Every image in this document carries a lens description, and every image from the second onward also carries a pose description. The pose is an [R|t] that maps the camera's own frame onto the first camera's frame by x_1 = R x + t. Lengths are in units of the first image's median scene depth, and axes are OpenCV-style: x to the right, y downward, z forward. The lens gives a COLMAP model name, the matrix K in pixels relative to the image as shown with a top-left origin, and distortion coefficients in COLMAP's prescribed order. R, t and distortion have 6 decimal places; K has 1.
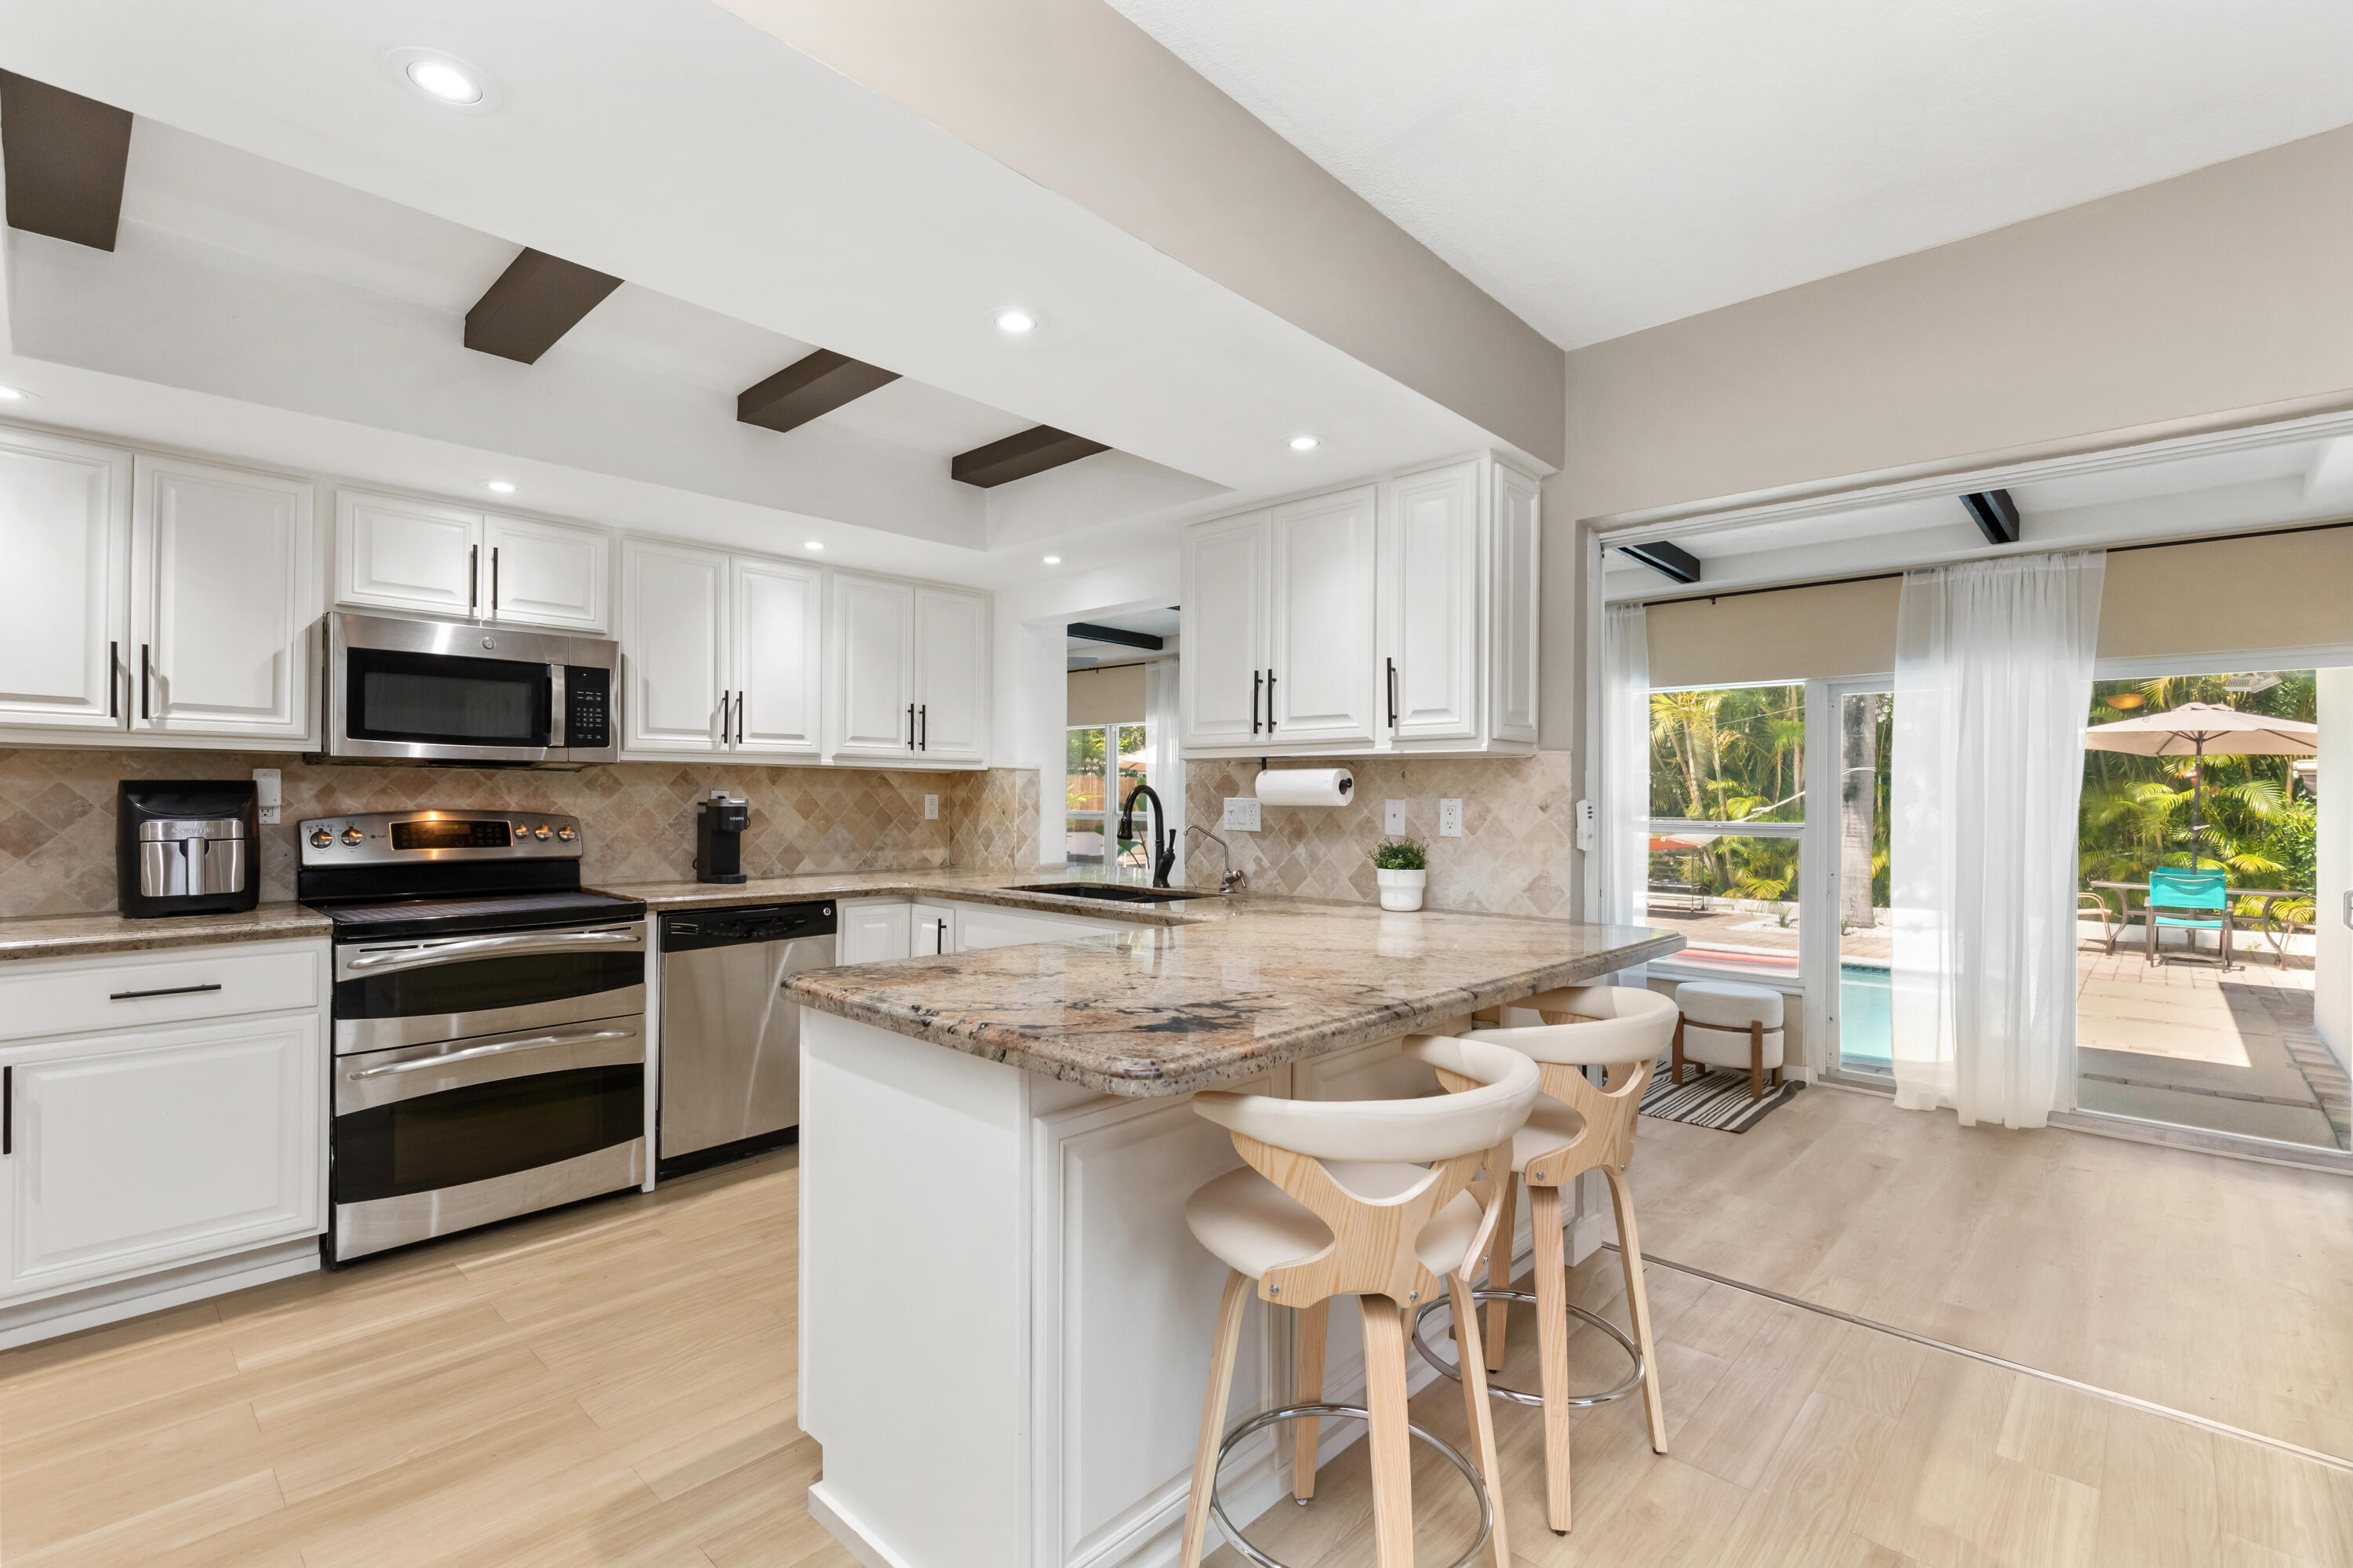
lens RADIAL K [[1058.9, 0, 1178.9], [0, 1058.9, 790.5], [0, 0, 1]] dist [0.011114, -0.003383]
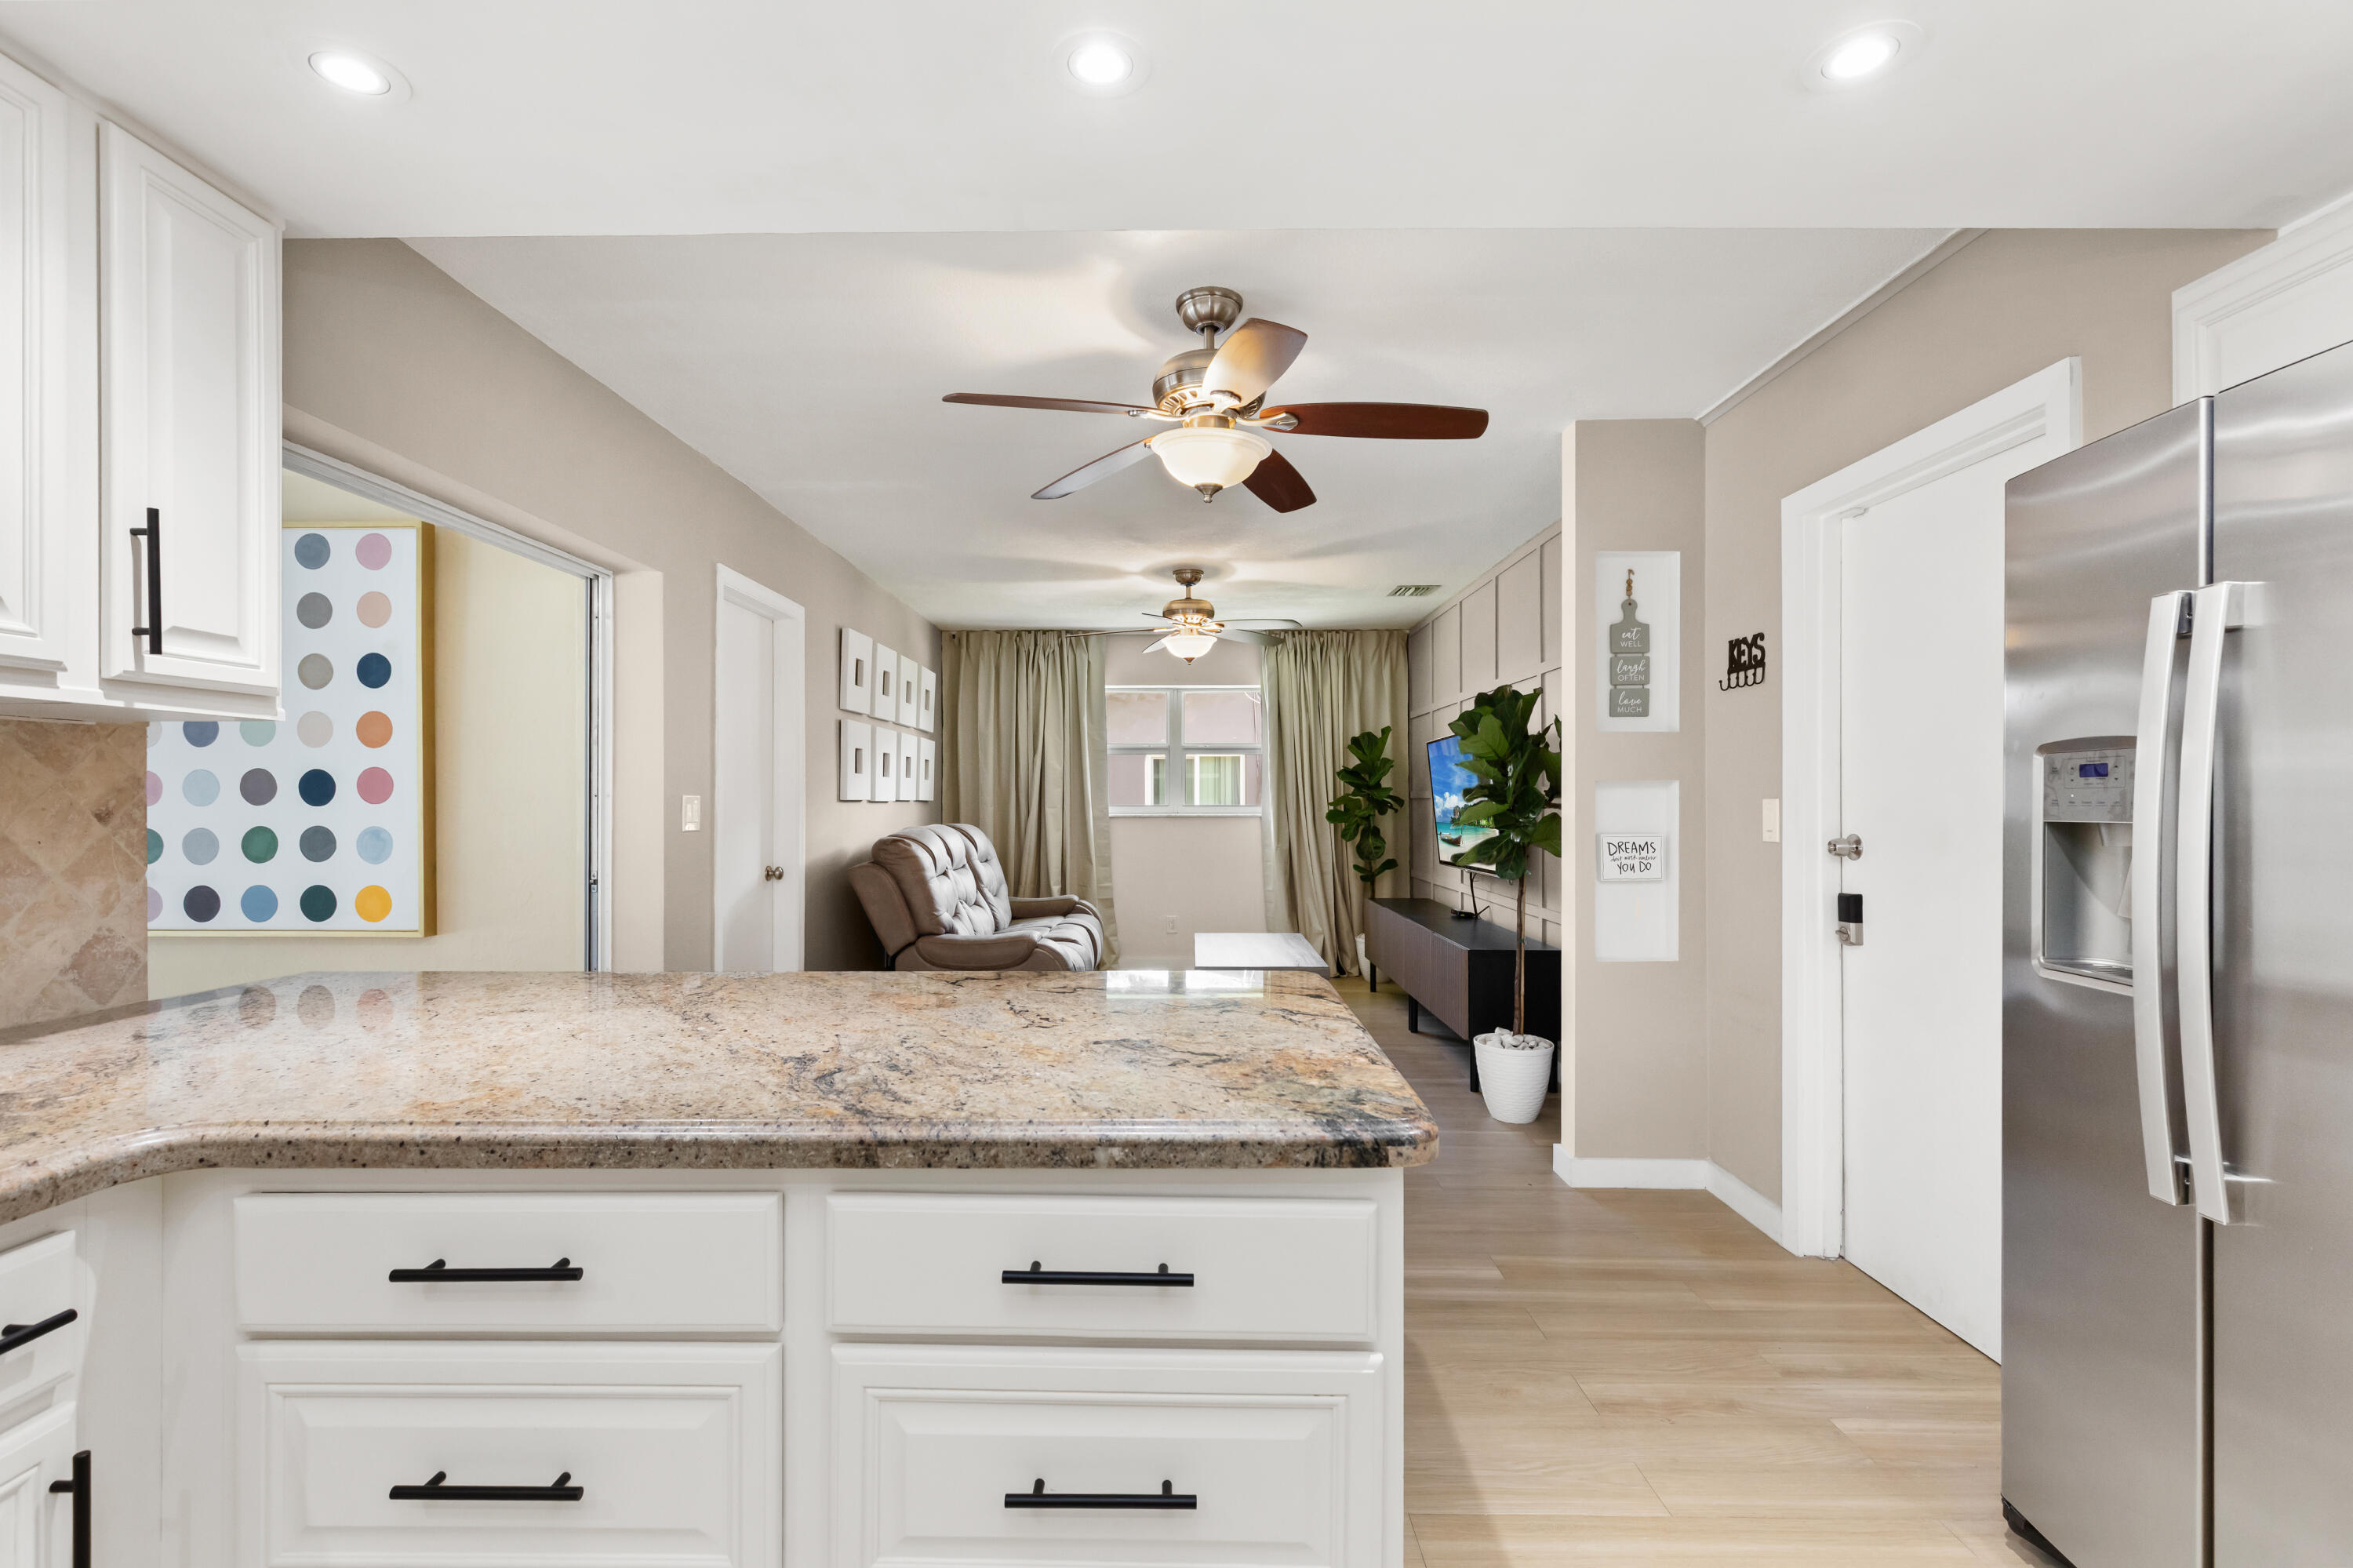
lens RADIAL K [[1058.9, 0, 1177.1], [0, 1058.9, 791.8], [0, 0, 1]] dist [0.011114, -0.003383]
pose [[-0.678744, -0.001516, 0.734374, -0.423927], [-0.007633, 0.999958, -0.004990, 0.001694], [-0.734336, -0.008993, -0.678727, 0.885475]]
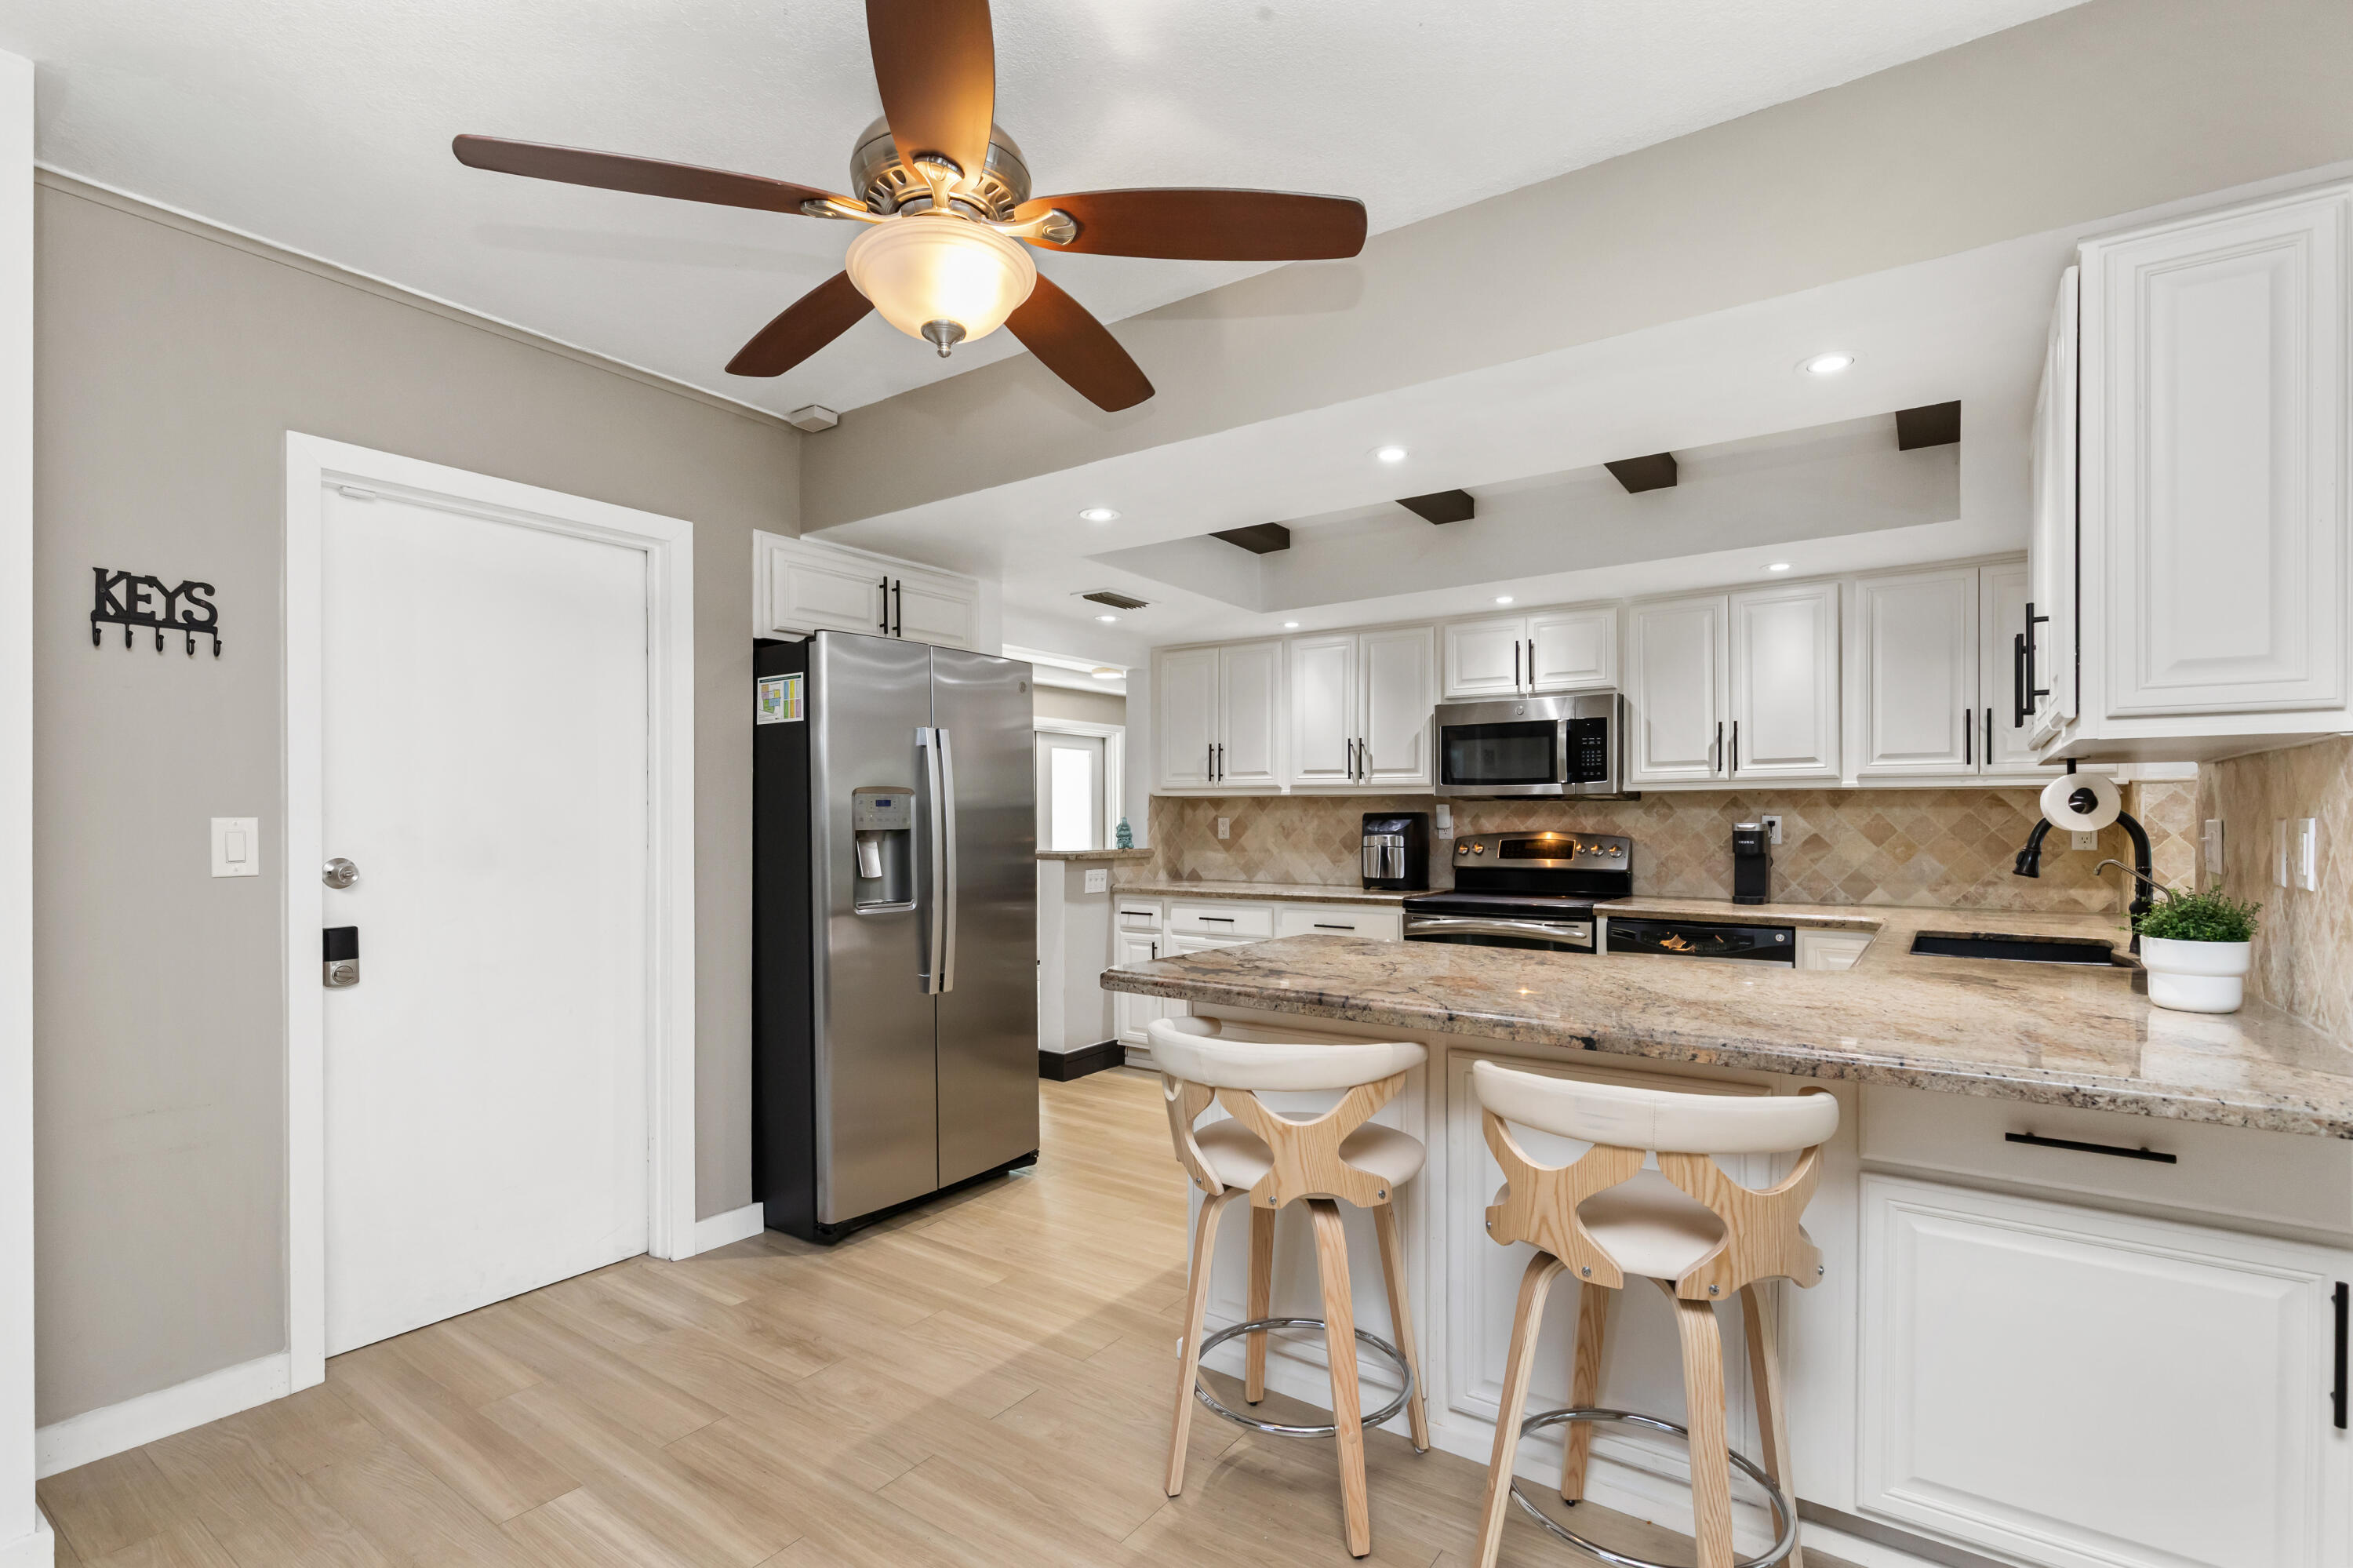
lens RADIAL K [[1132.4, 0, 1170.6], [0, 1132.4, 820.1], [0, 0, 1]] dist [-0.000212, -0.001964]
pose [[0.125215, -0.004204, -0.992121, 0.740573], [0.005383, 0.999979, -0.003558, 0.006845], [0.992115, -0.004895, 0.125235, 0.358989]]
